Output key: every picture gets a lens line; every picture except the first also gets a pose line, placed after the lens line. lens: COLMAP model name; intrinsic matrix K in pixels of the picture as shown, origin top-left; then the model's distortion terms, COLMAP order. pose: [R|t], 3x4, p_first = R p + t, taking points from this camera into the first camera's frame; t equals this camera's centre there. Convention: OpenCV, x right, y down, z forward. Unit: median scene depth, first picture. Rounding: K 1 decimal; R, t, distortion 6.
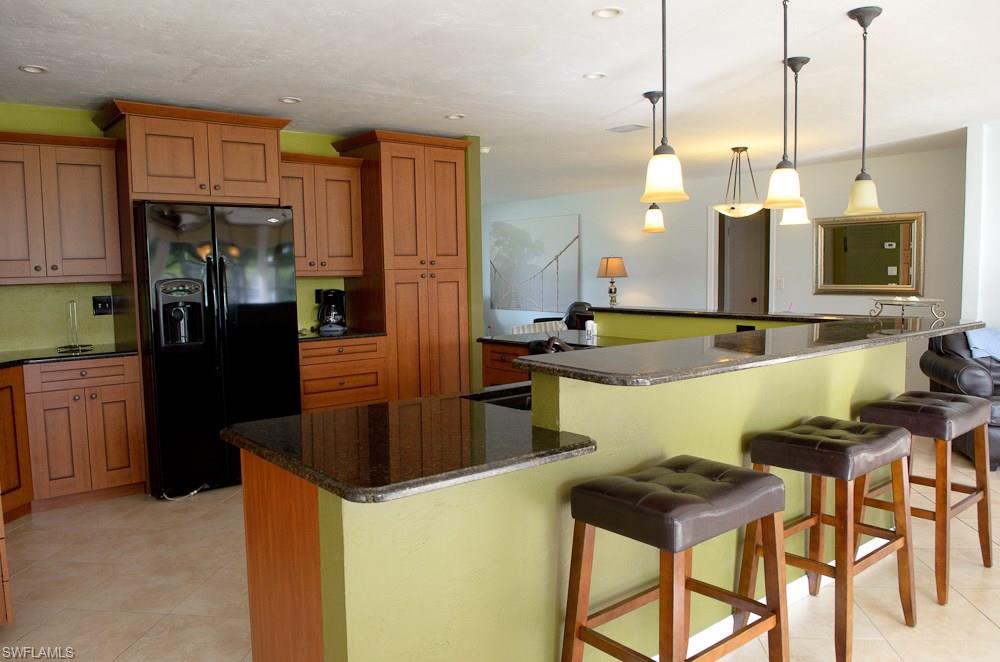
lens RADIAL K [[732.5, 0, 499.2], [0, 732.5, 330.3], [0, 0, 1]] dist [-0.010118, -0.000896]
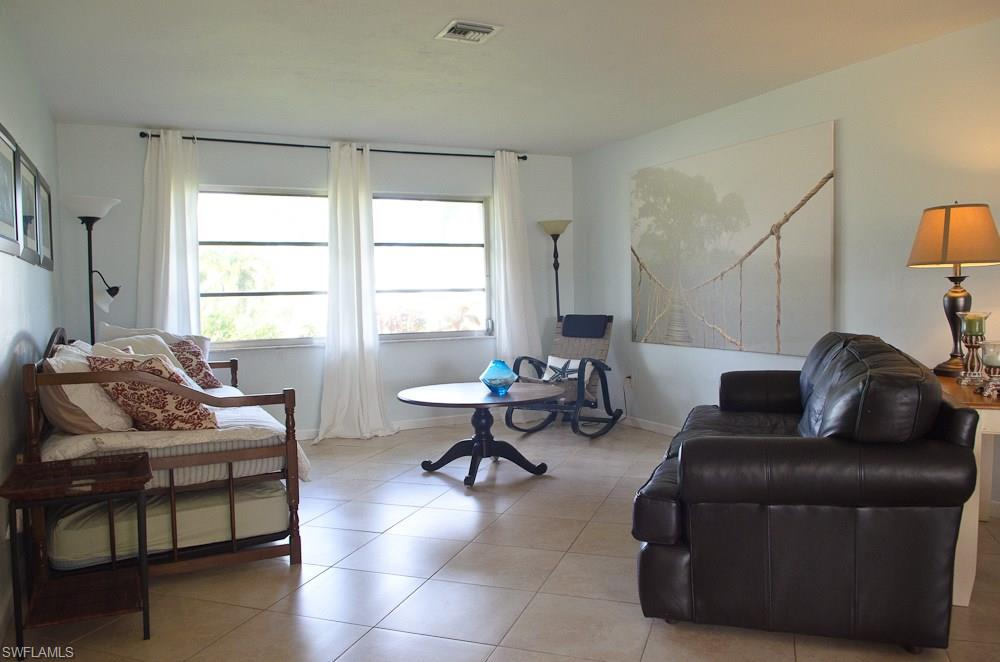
lens RADIAL K [[732.5, 0, 500.1], [0, 732.5, 327.7], [0, 0, 1]] dist [-0.010118, -0.000896]
pose [[0.971989, 0.004315, -0.234988, 0.020166], [-0.011774, 0.999470, -0.030348, -0.024263], [0.234733, 0.032264, 0.971524, 0.520147]]
